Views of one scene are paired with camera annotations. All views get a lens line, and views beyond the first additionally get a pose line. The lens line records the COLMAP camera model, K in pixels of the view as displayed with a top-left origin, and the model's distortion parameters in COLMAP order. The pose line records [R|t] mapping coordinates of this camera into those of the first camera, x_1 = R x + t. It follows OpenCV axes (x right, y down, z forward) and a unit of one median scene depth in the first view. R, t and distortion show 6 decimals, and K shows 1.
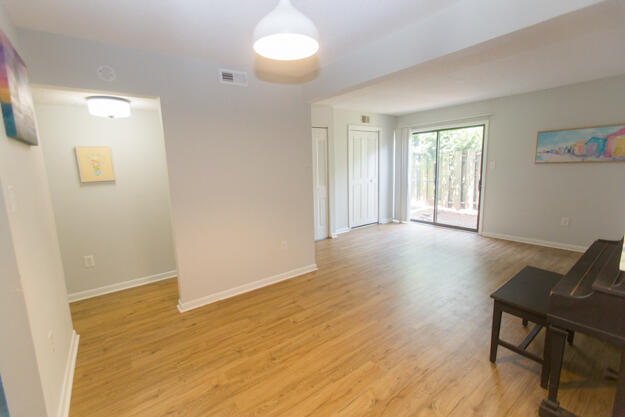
lens RADIAL K [[276.7, 0, 308.4], [0, 276.7, 208.4], [0, 0, 1]] dist [-0.017546, 0.012632]
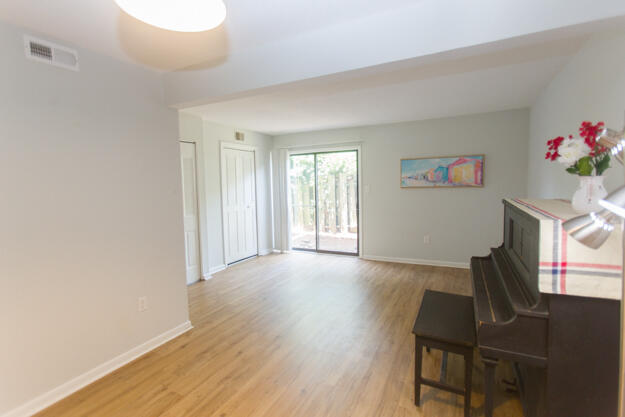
lens RADIAL K [[307.0, 0, 308.1], [0, 307.0, 207.9], [0, 0, 1]] dist [-0.004632, 0.000419]
pose [[0.898270, -0.022686, 0.438857, -0.038969], [0.062831, 0.995036, -0.077167, -0.015590], [-0.434928, 0.096891, 0.895237, 0.091461]]
